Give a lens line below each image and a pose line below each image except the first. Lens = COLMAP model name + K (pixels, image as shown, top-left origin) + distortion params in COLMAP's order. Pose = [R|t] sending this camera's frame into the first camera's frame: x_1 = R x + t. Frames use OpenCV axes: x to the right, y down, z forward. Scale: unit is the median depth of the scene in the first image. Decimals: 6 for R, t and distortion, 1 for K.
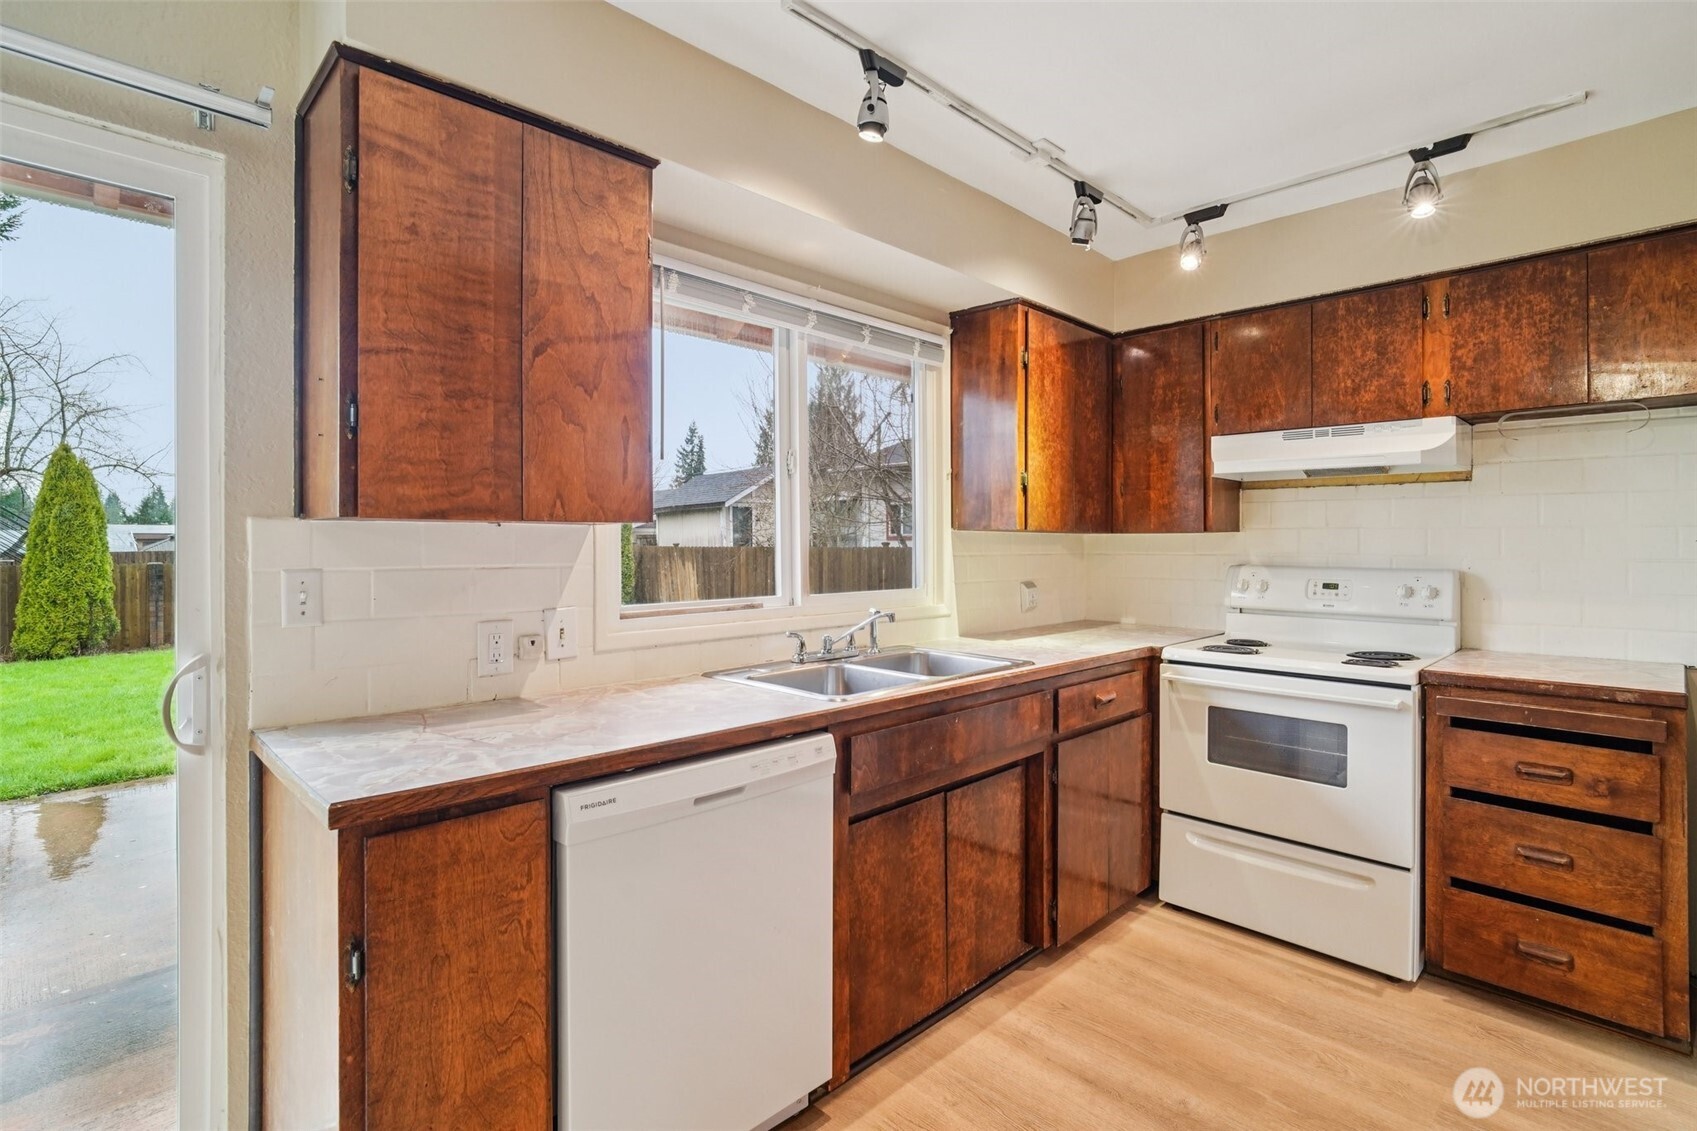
lens RADIAL K [[811.1, 0, 860.9], [0, 811.1, 544.2], [0, 0, 1]] dist [-0.010142, 0.004555]
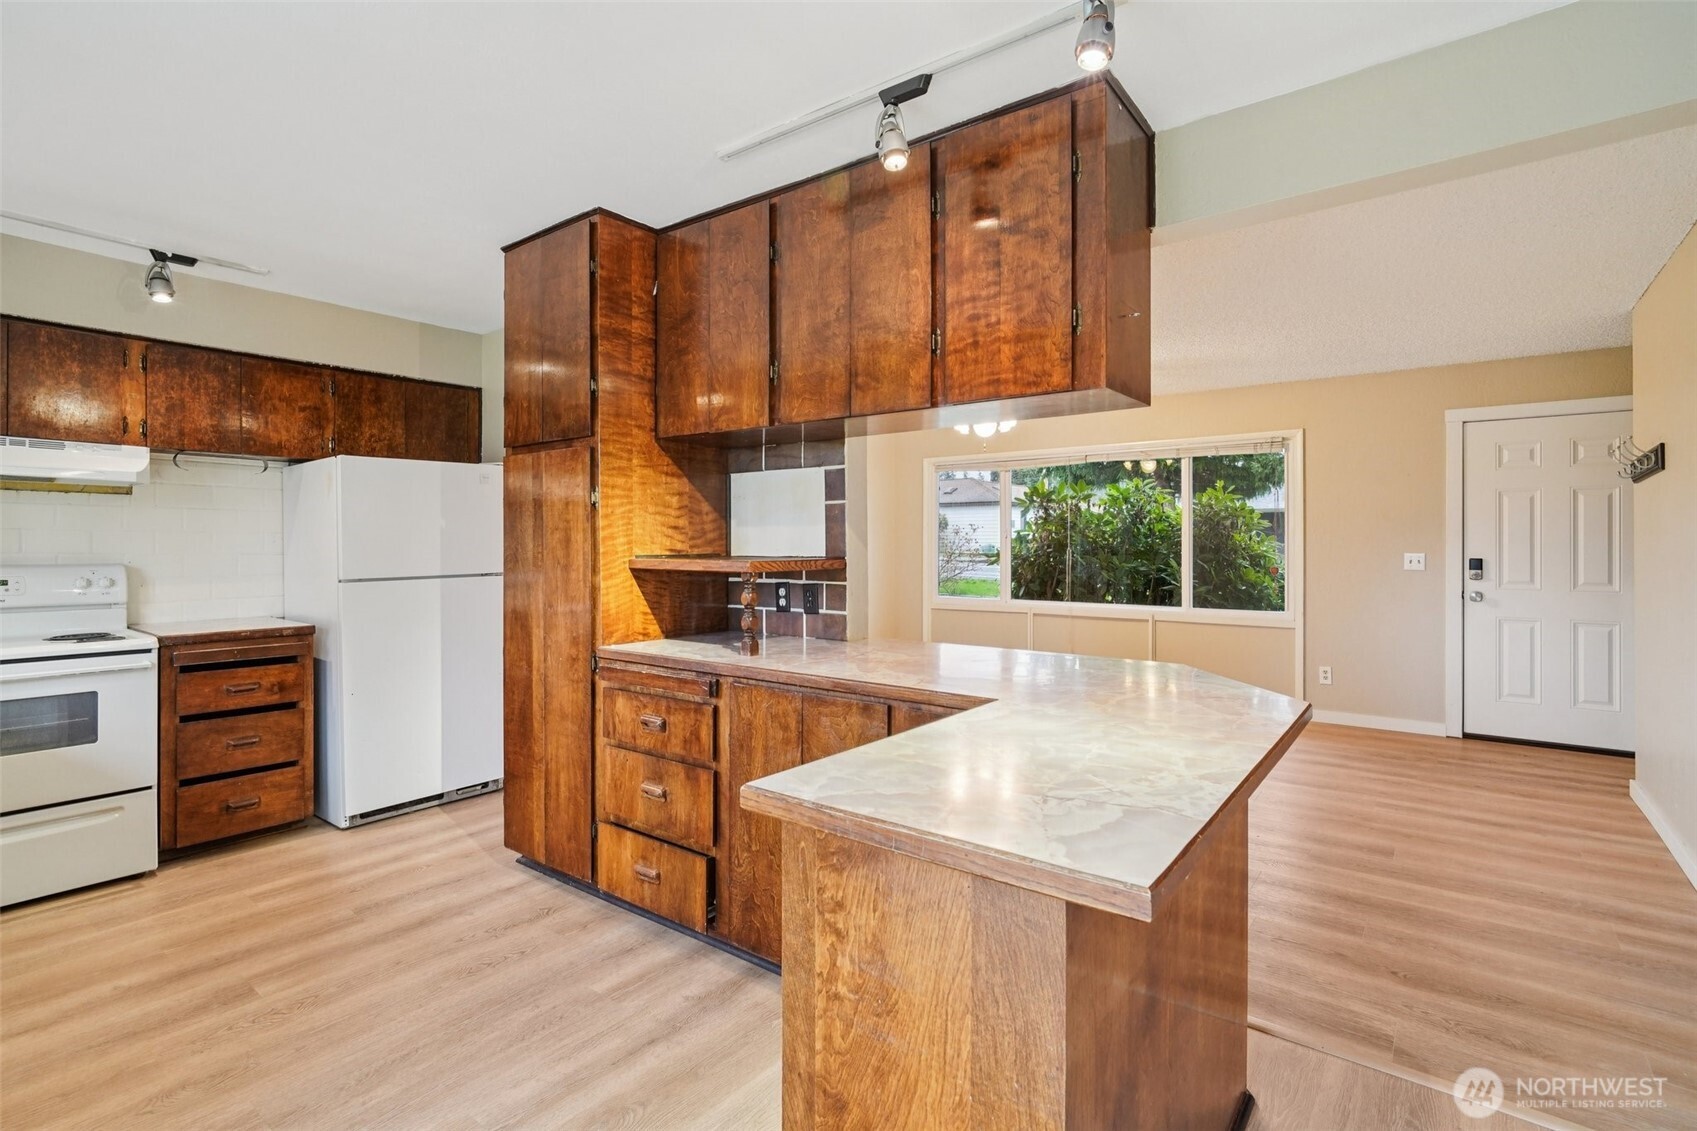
lens RADIAL K [[811.1, 0, 830.0], [0, 811.1, 535.9], [0, 0, 1]] dist [-0.010142, 0.004555]
pose [[-0.103509, 0.009115, 0.994587, -0.733665], [0.001495, 0.999958, -0.009009, 0.000964], [-0.994627, 0.000554, -0.103518, 0.021062]]
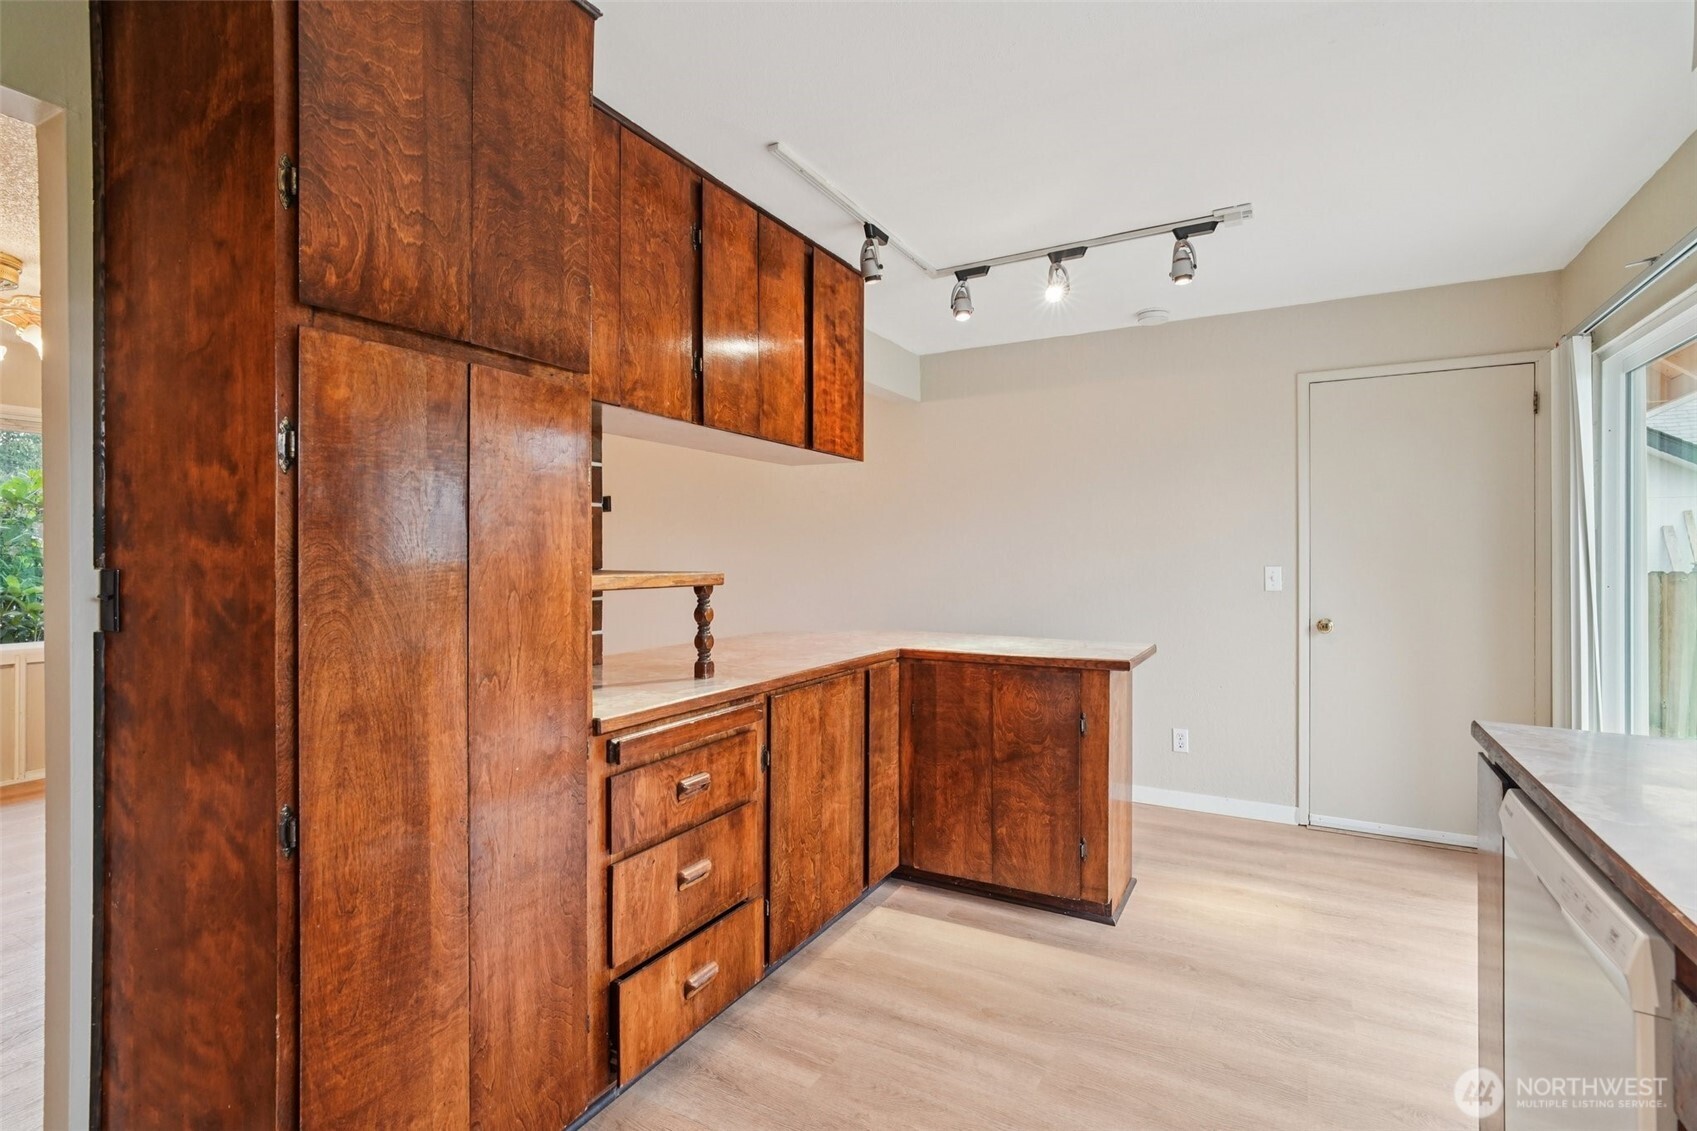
lens RADIAL K [[811.1, 0, 865.3], [0, 811.1, 561.4], [0, 0, 1]] dist [-0.010142, 0.004555]
pose [[-0.960677, 0.007628, -0.277563, 0.379409], [0.006581, 0.999967, 0.004704, 0.007842], [0.277590, 0.002692, -0.960696, 0.949256]]
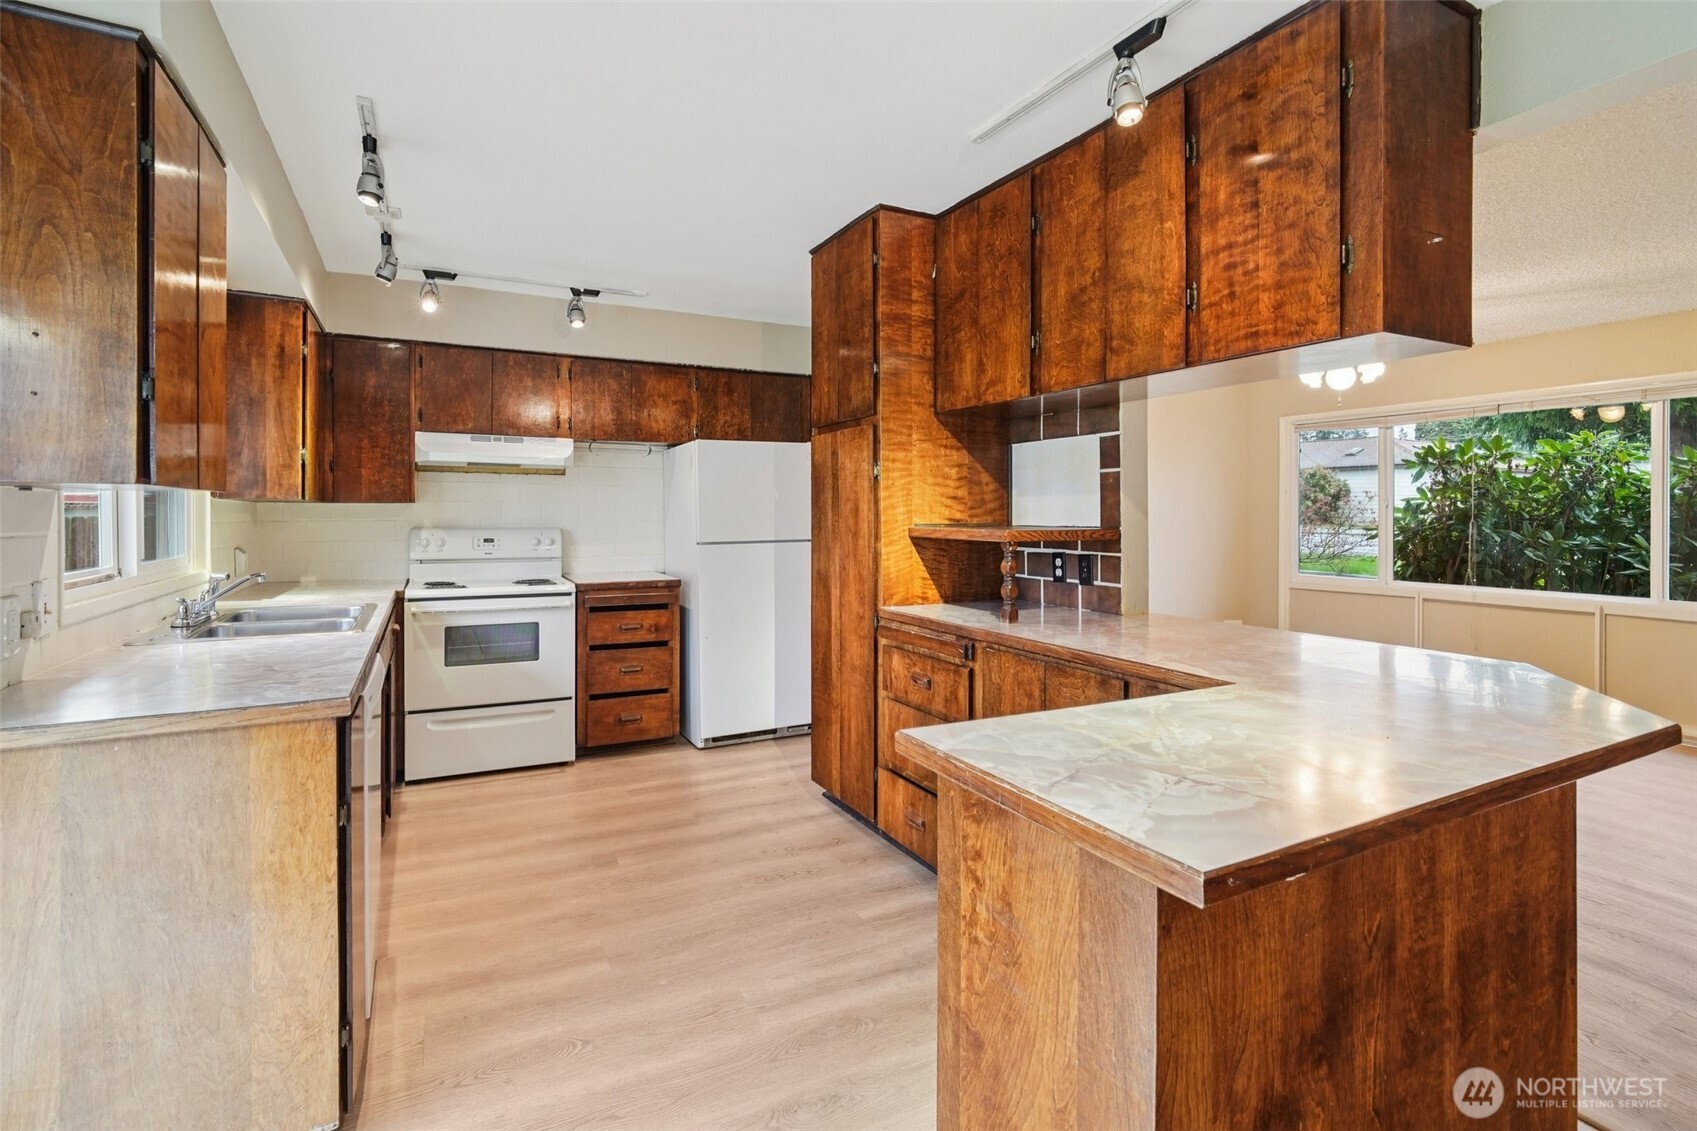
lens RADIAL K [[811.1, 0, 836.7], [0, 811.1, 508.8], [0, 0, 1]] dist [-0.010142, 0.004555]
pose [[0.326007, 0.005726, 0.945350, -0.763664], [-0.000653, 0.999983, -0.005832, 0.002073], [-0.945367, 0.001284, 0.326005, -0.113877]]
